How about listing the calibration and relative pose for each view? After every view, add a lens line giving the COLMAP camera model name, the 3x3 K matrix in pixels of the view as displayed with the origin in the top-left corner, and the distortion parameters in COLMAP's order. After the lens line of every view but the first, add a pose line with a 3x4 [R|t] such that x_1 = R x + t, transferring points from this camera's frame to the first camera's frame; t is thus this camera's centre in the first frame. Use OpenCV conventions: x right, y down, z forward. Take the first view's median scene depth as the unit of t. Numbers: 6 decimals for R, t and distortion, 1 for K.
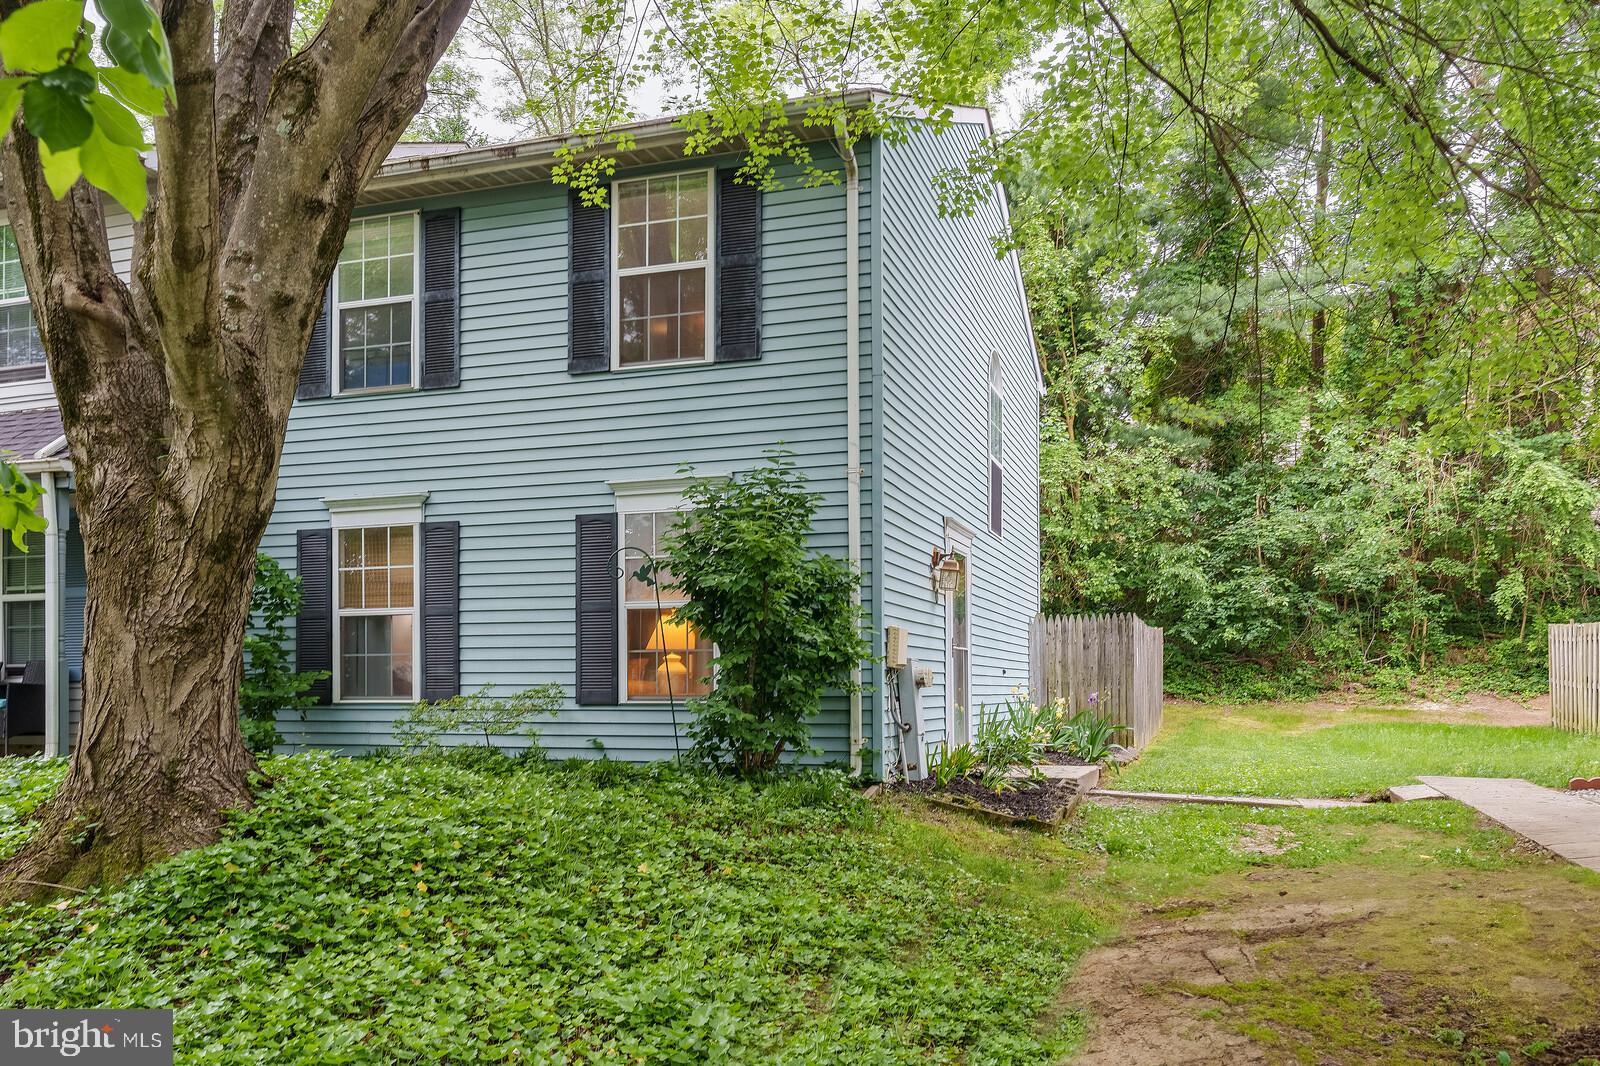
lens RADIAL K [[1236.9, 0, 803.8], [0, 1236.9, 536.4], [0, 0, 1]] dist [-0.002456, 0.000760]
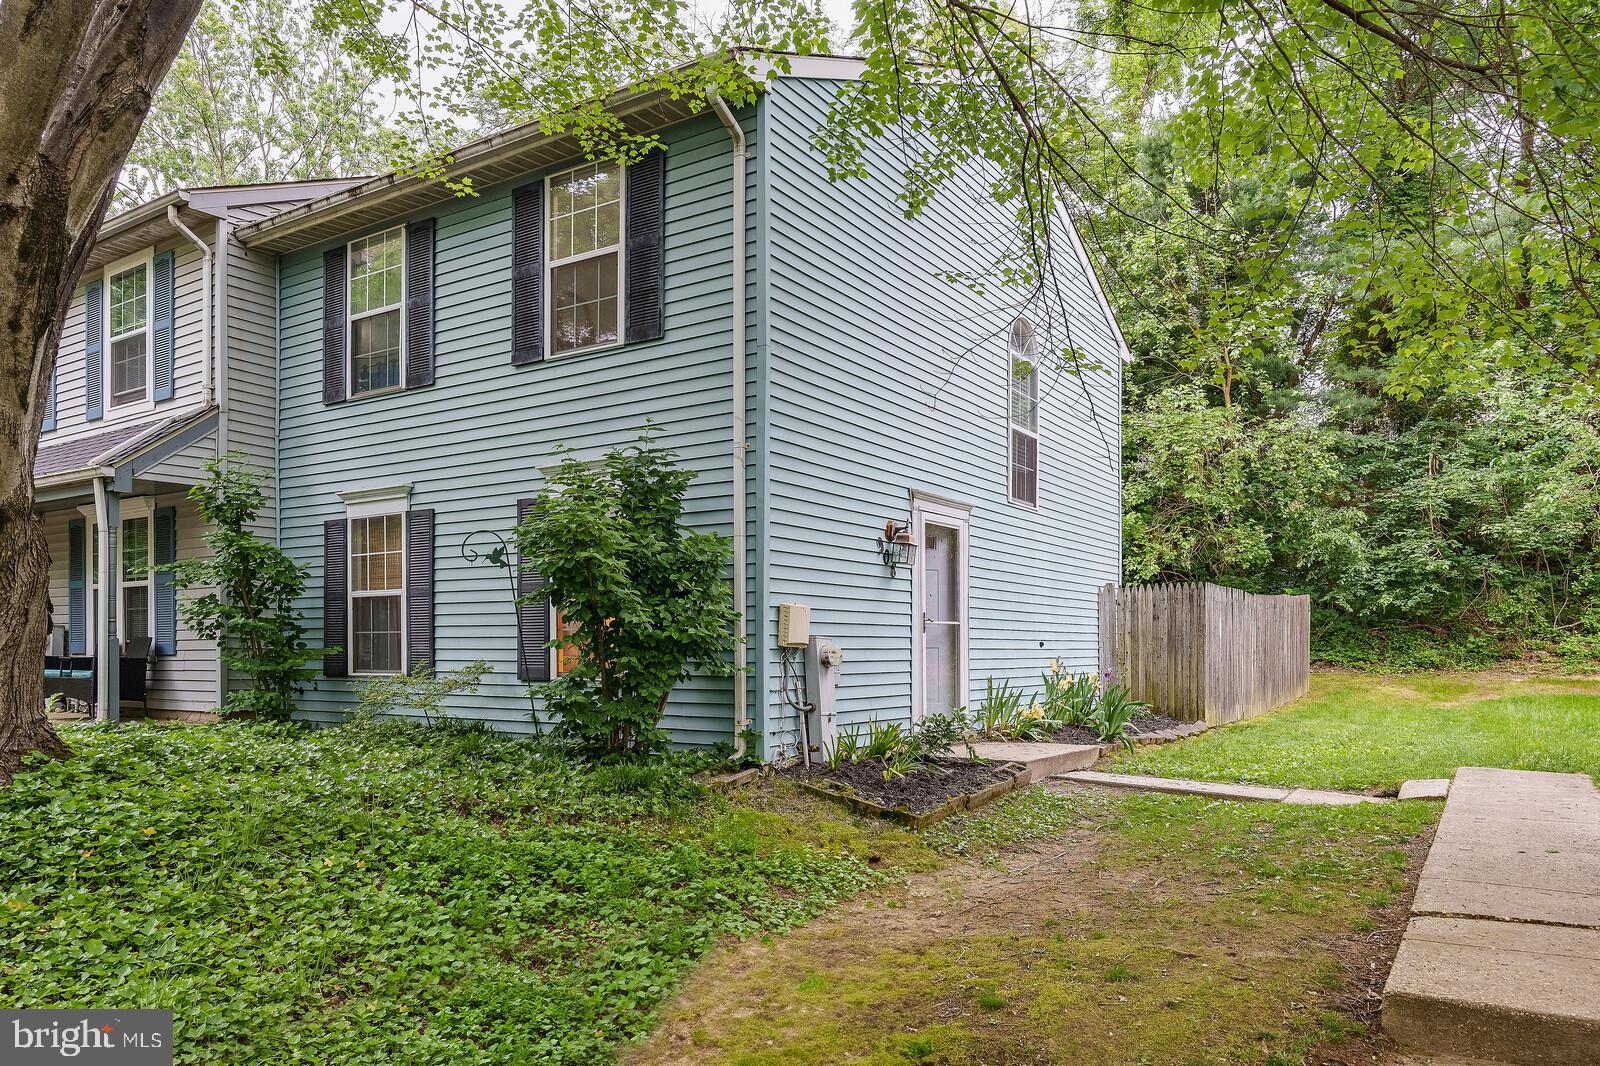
lens RADIAL K [[1087.6, 0, 799.2], [0, 1087.6, 538.0], [0, 0, 1]] dist [0.001790, -0.000136]
pose [[0.968271, -0.023393, -0.248805, 0.260056], [0.028799, 0.999421, 0.018109, 0.004873], [0.248237, -0.024700, 0.968384, 0.154682]]
